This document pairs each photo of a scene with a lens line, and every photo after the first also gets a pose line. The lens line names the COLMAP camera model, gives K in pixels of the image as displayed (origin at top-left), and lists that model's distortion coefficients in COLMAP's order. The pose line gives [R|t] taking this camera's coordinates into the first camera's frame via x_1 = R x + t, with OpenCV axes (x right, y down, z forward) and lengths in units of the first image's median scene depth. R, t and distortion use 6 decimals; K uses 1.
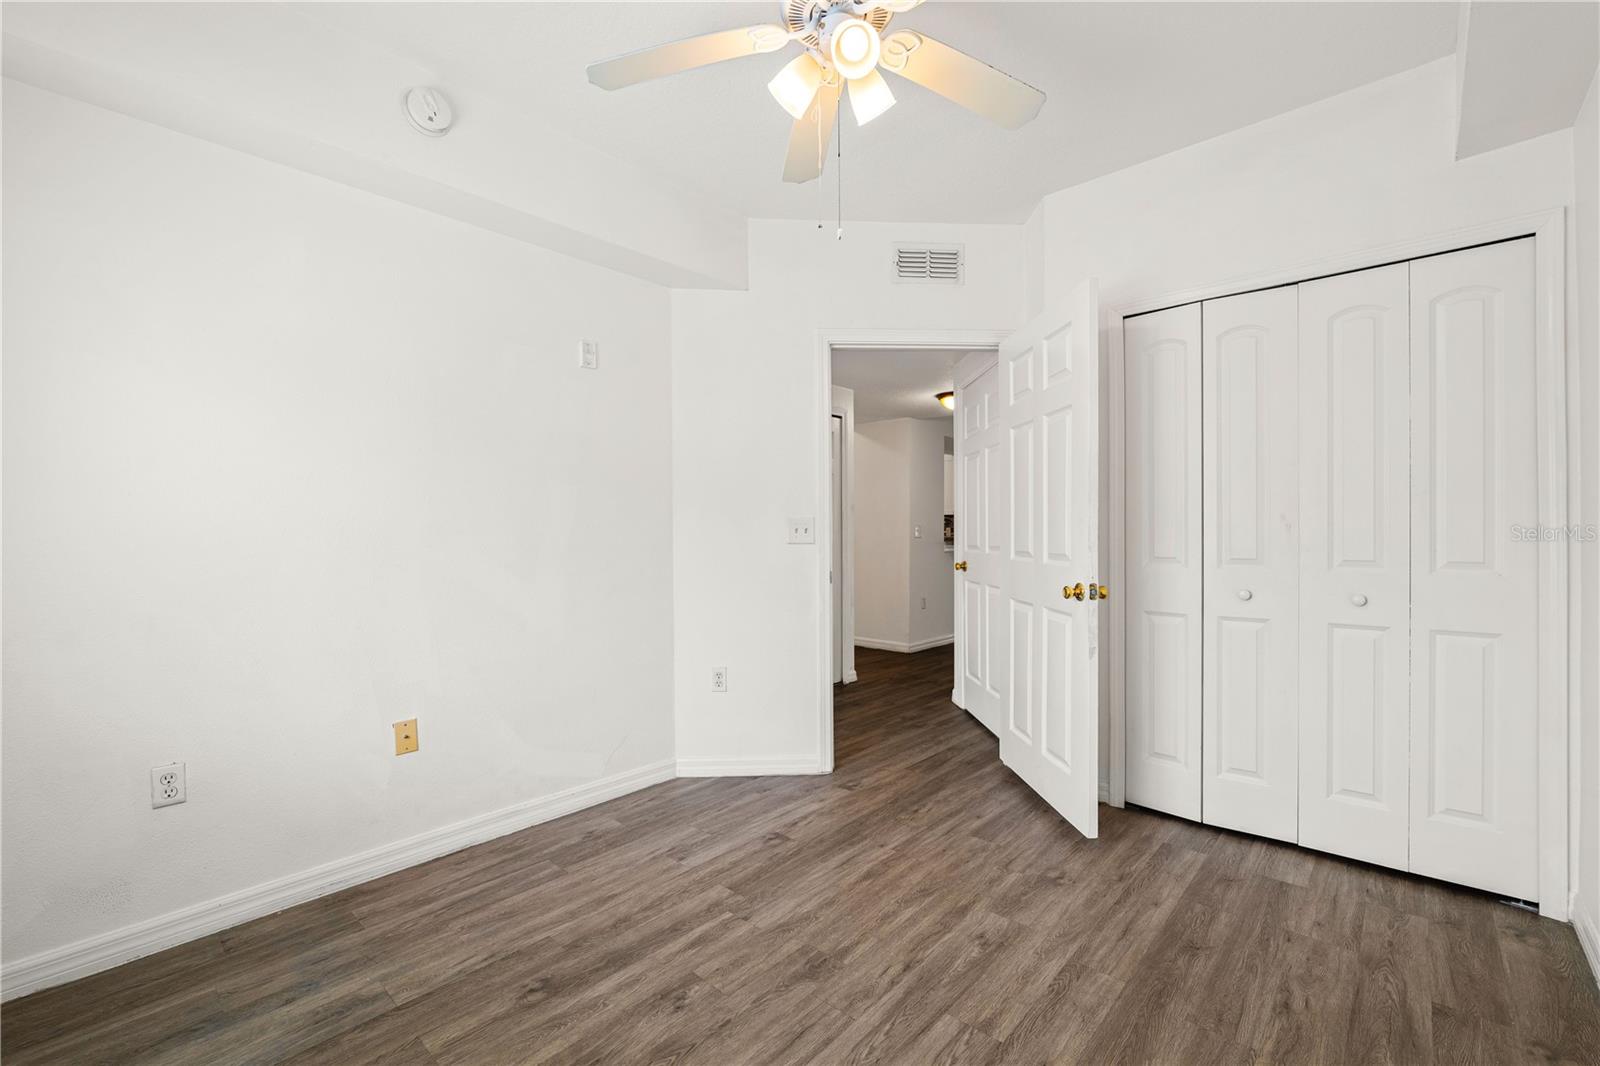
lens RADIAL K [[671.0, 0, 803.5], [0, 671.0, 534.3], [0, 0, 1]] dist [-0.000241, -0.000014]
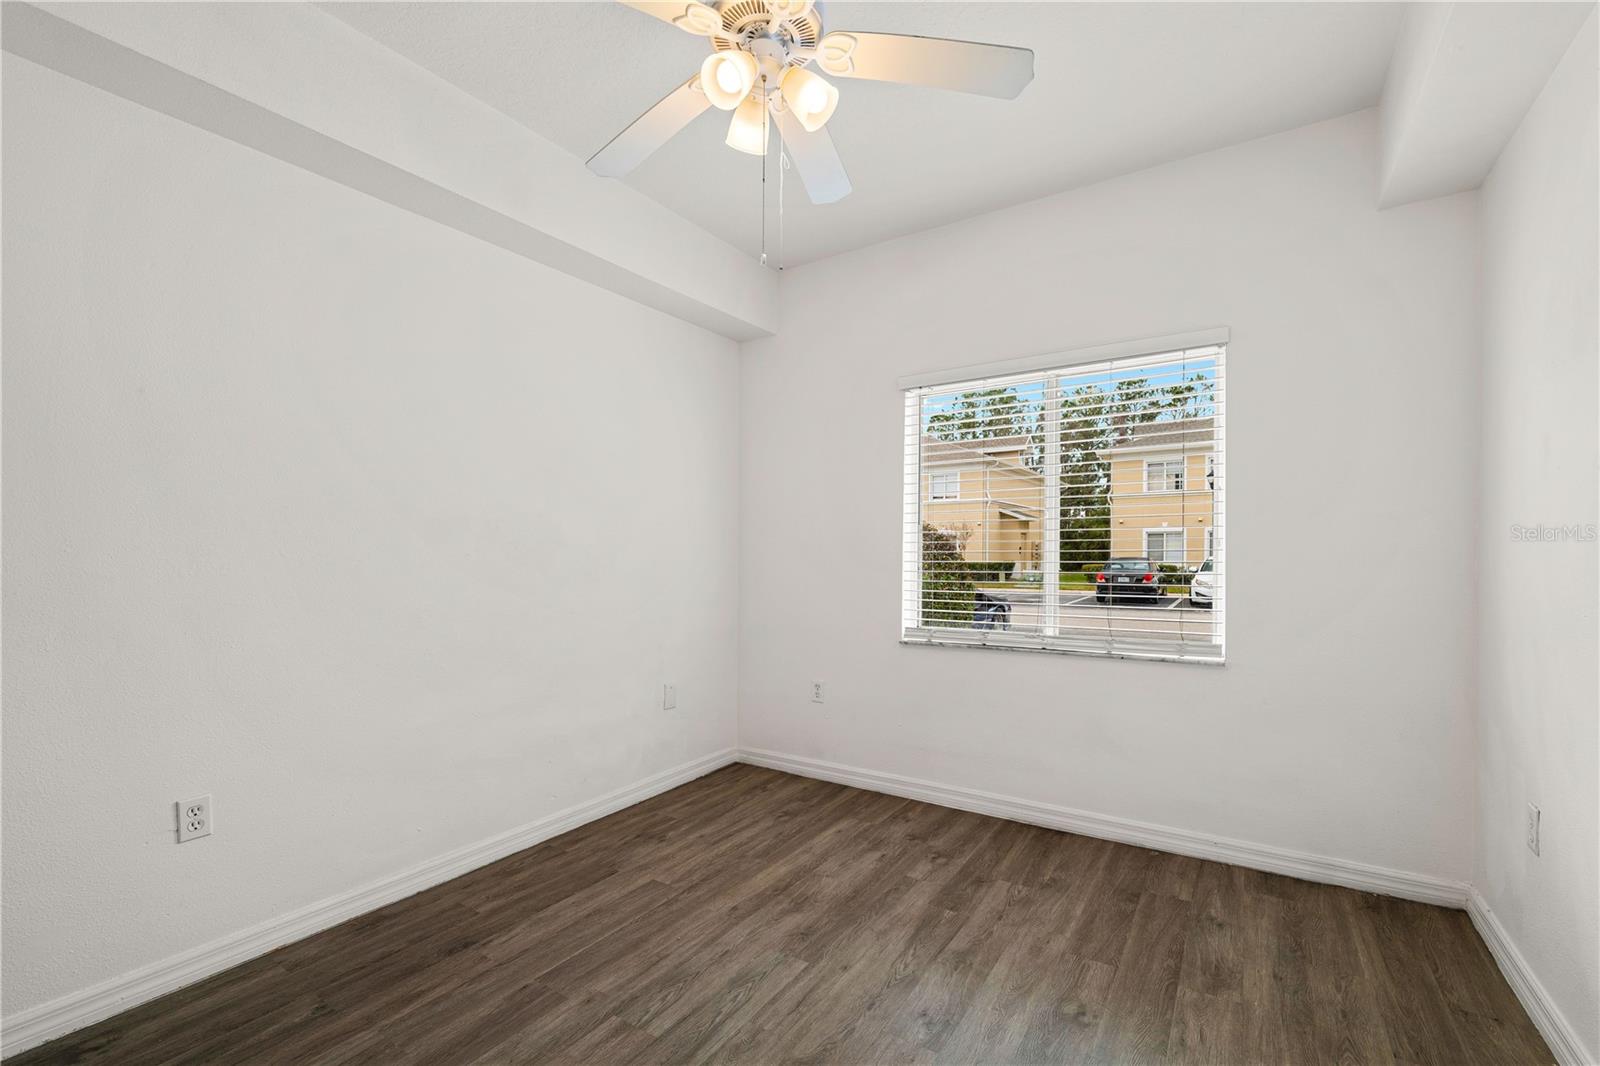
lens RADIAL K [[671.0, 0, 799.6], [0, 671.0, 537.0], [0, 0, 1]] dist [-0.000241, -0.000014]
pose [[-0.986661, 0.011318, -0.162397, 0.157970], [0.014228, 0.999758, -0.016767, 0.000479], [0.162168, -0.018854, -0.986583, 2.023605]]
